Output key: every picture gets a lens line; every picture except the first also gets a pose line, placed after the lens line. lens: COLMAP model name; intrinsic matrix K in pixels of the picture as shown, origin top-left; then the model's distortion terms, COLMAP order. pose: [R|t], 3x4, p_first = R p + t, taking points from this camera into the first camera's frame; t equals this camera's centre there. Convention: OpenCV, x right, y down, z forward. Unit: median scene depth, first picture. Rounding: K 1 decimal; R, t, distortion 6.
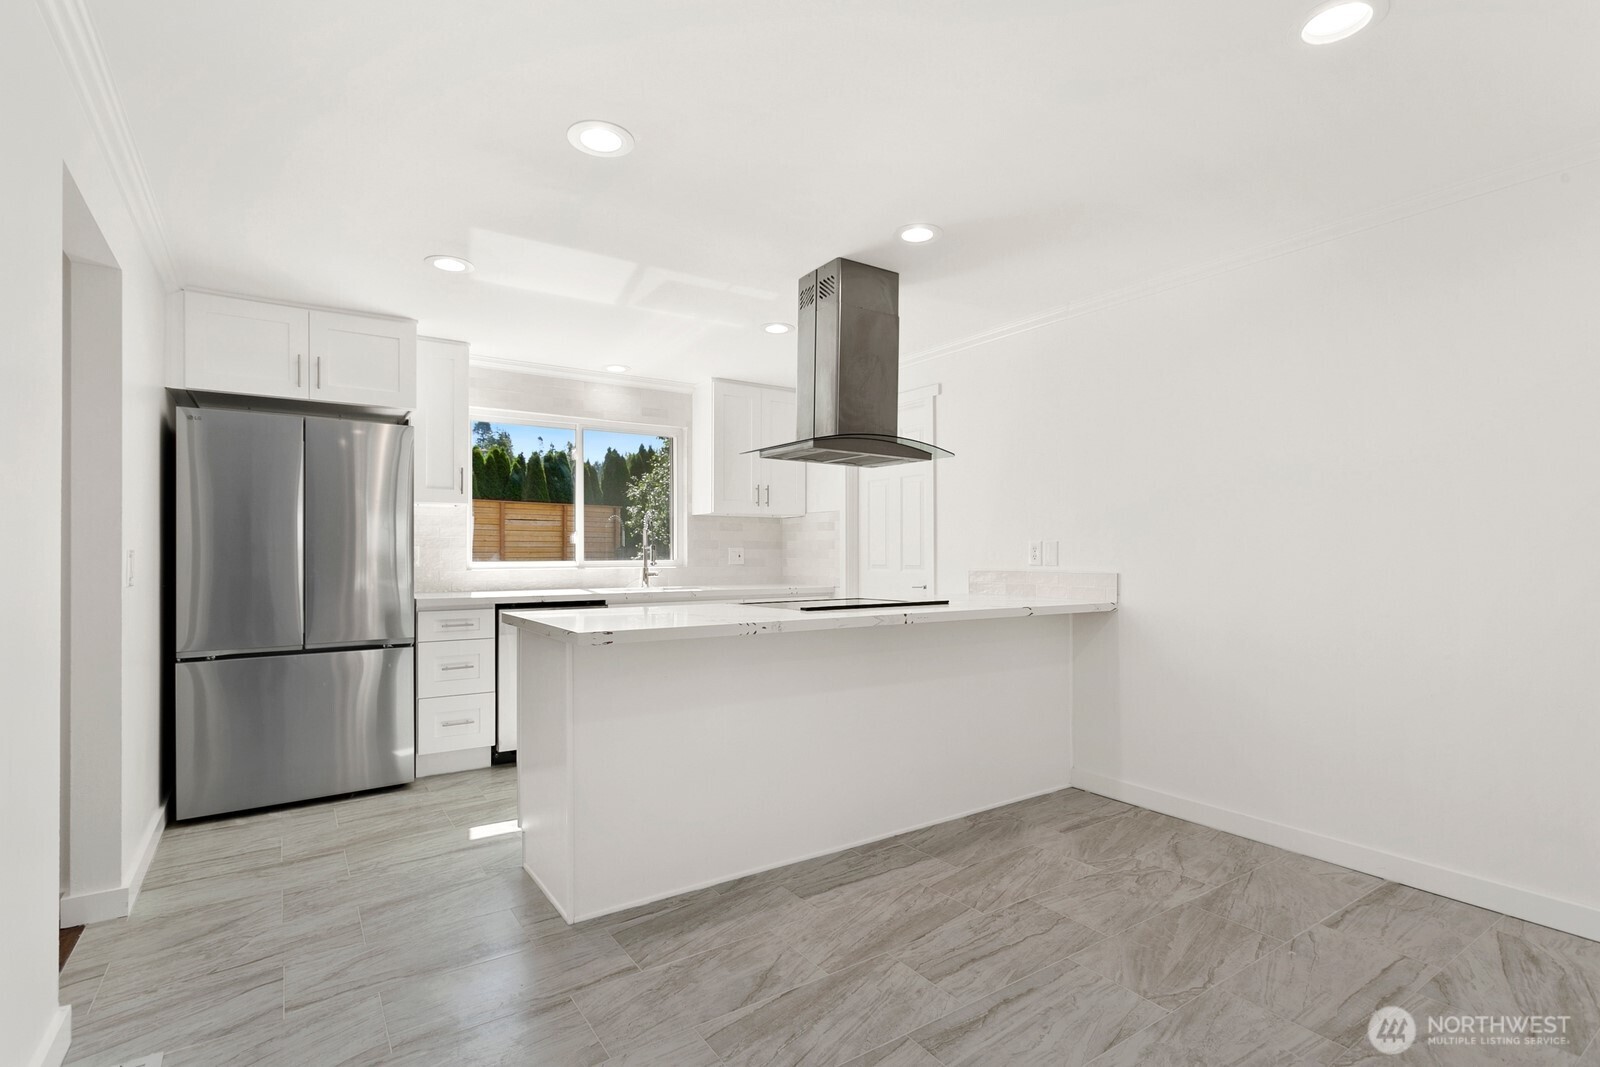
lens RADIAL K [[757.1, 0, 799.9], [0, 757.1, 559.6], [0, 0, 1]] dist [0.000307, 0.000189]
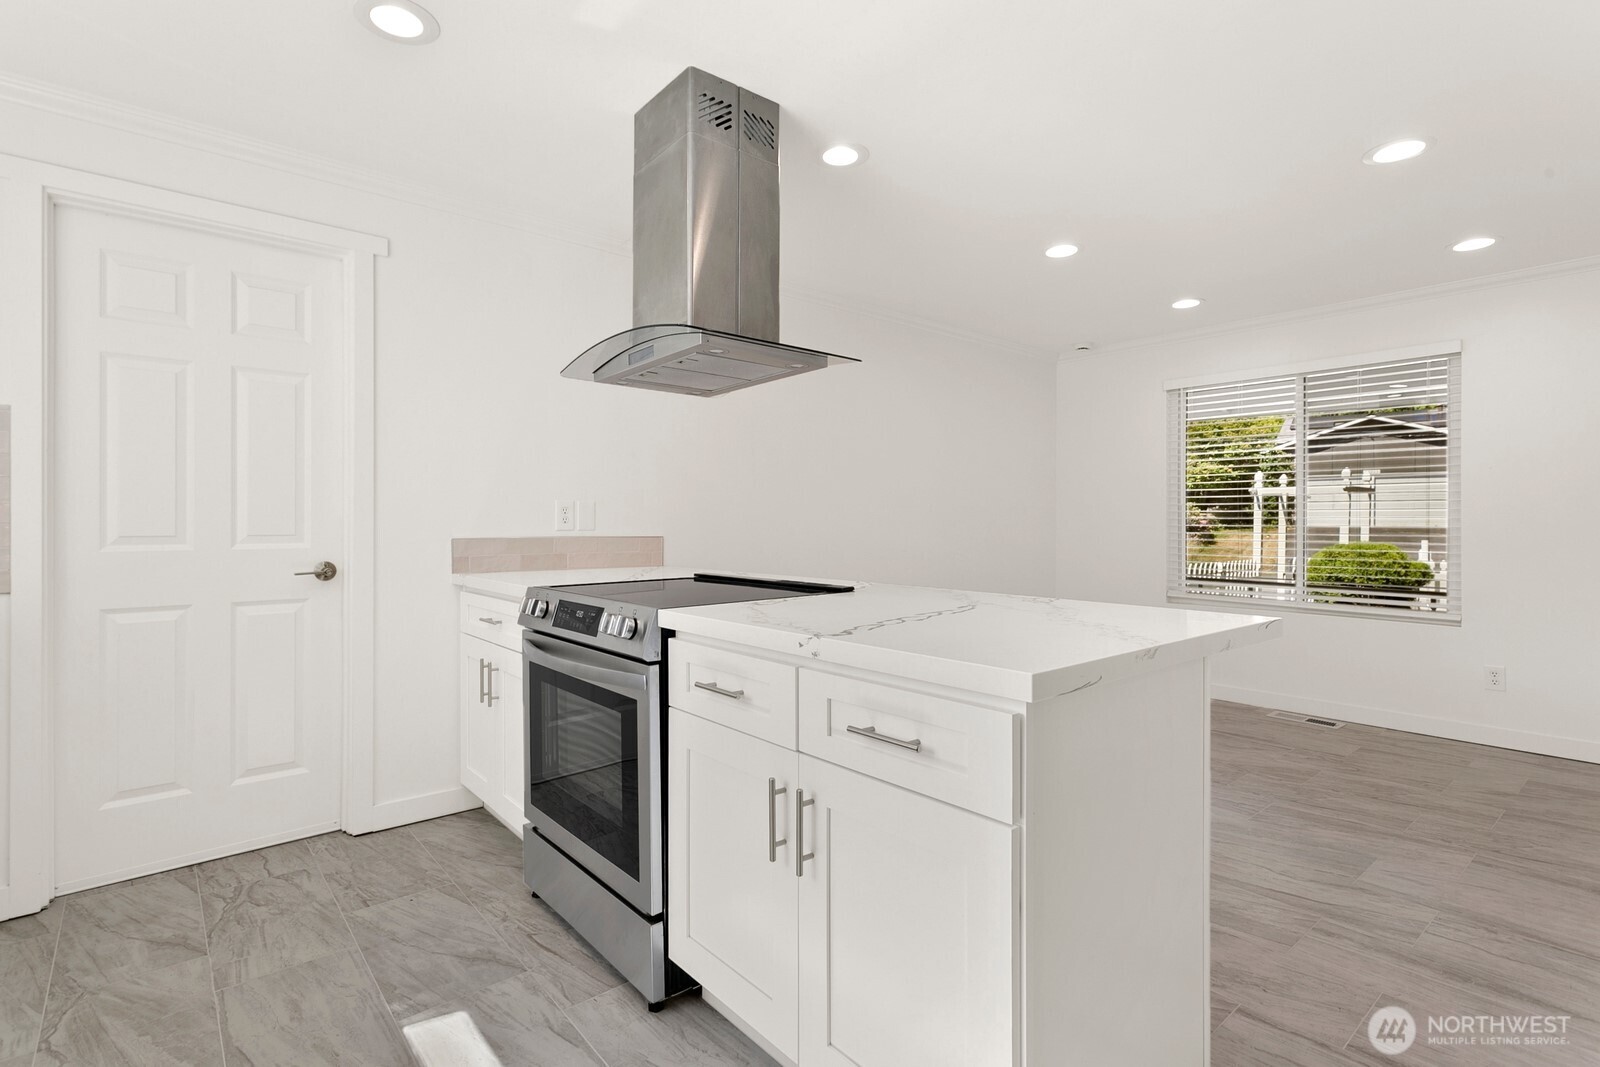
lens RADIAL K [[757.1, 0, 791.7], [0, 757.1, 526.6], [0, 0, 1]] dist [0.000307, 0.000189]
pose [[-0.102519, -0.003648, 0.994724, -0.814688], [0.002474, 0.999989, 0.003923, 0.000793], [-0.994728, 0.002863, -0.102509, 1.290173]]
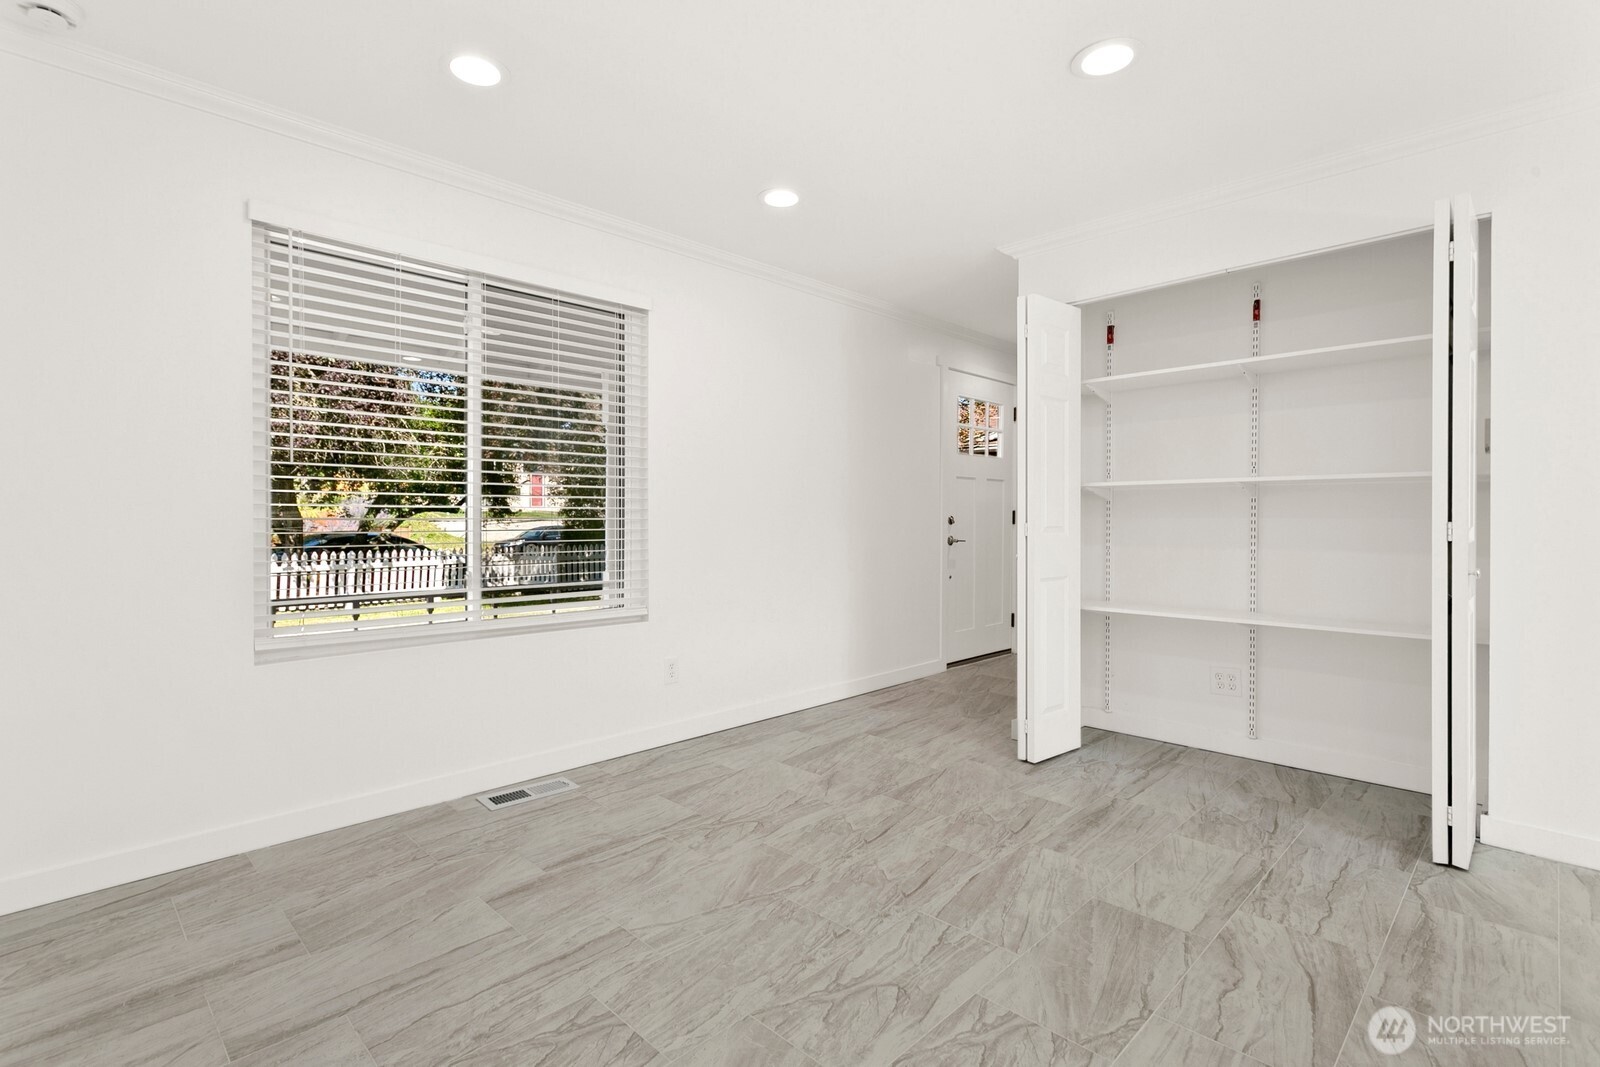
lens RADIAL K [[757.1, 0, 788.1], [0, 757.1, 522.5], [0, 0, 1]] dist [0.000307, 0.000189]
pose [[-0.983106, 0.004212, -0.182991, 0.574349], [0.002773, 0.999963, 0.008119, 0.027201], [0.183018, 0.007475, -0.983081, 1.164585]]
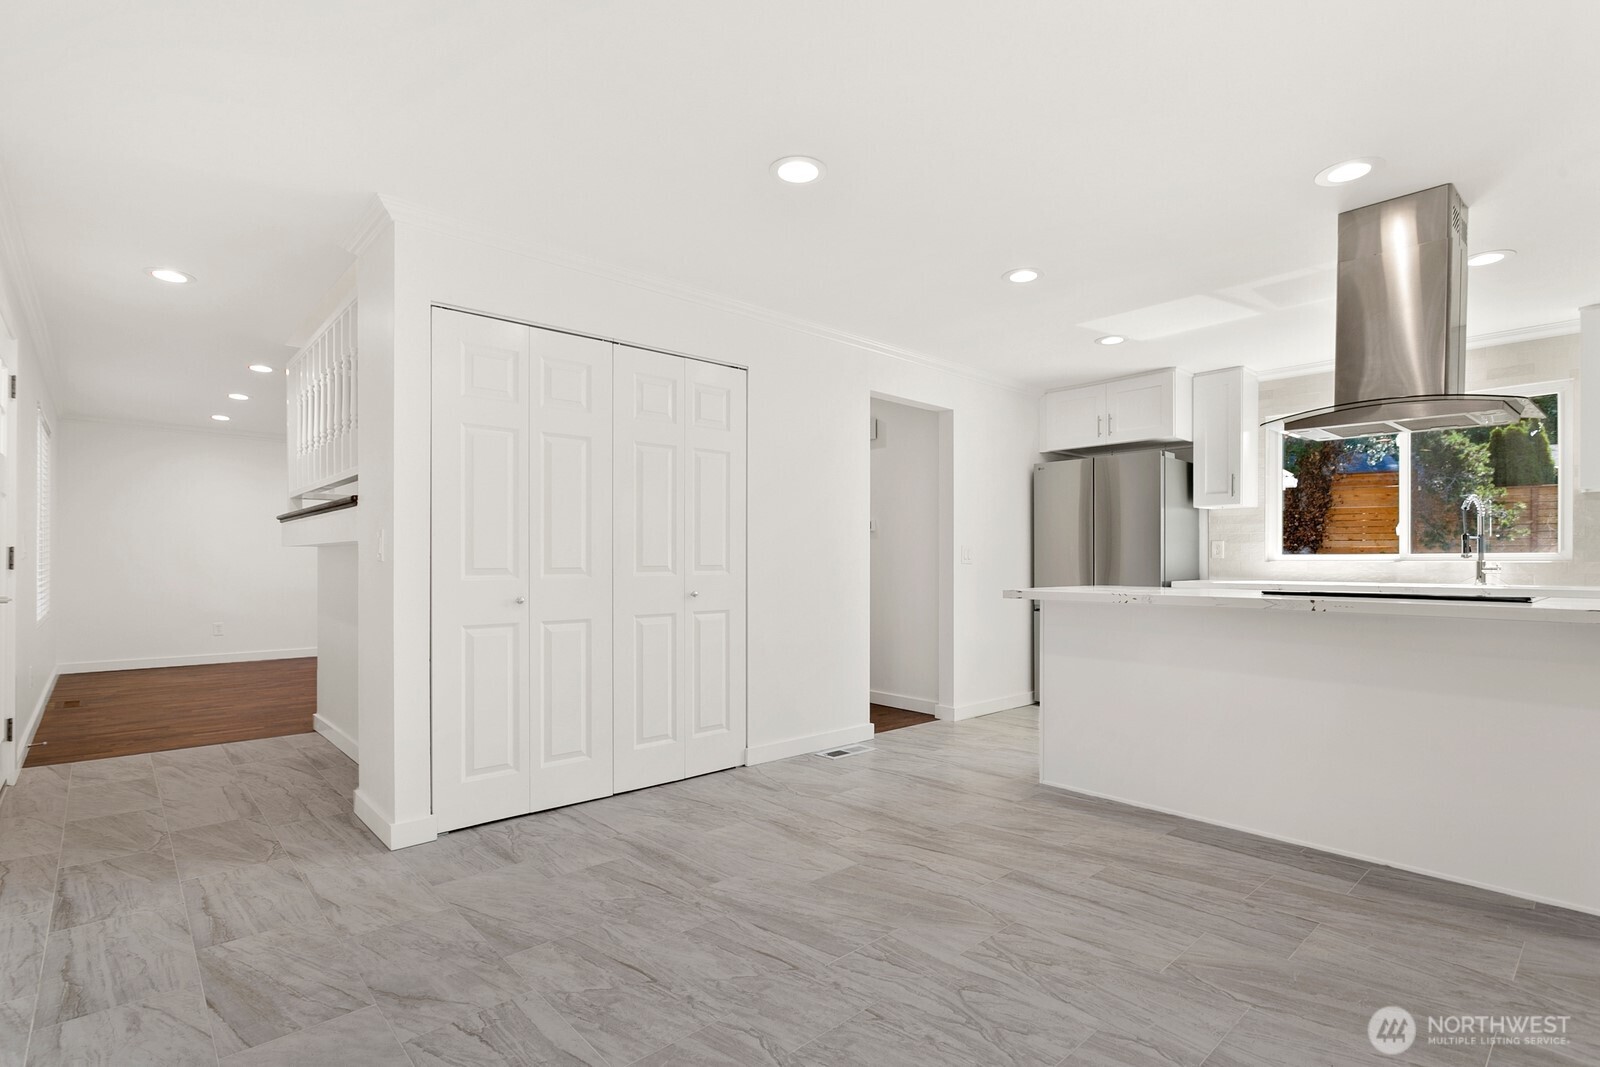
lens RADIAL K [[757.1, 0, 800.6], [0, 757.1, 575.8], [0, 0, 1]] dist [0.000307, 0.000189]
pose [[0.145953, 0.019496, -0.989099, 1.050403], [-0.004826, 0.999808, 0.018995, 0.030040], [0.989280, 0.002001, 0.146019, 0.268276]]
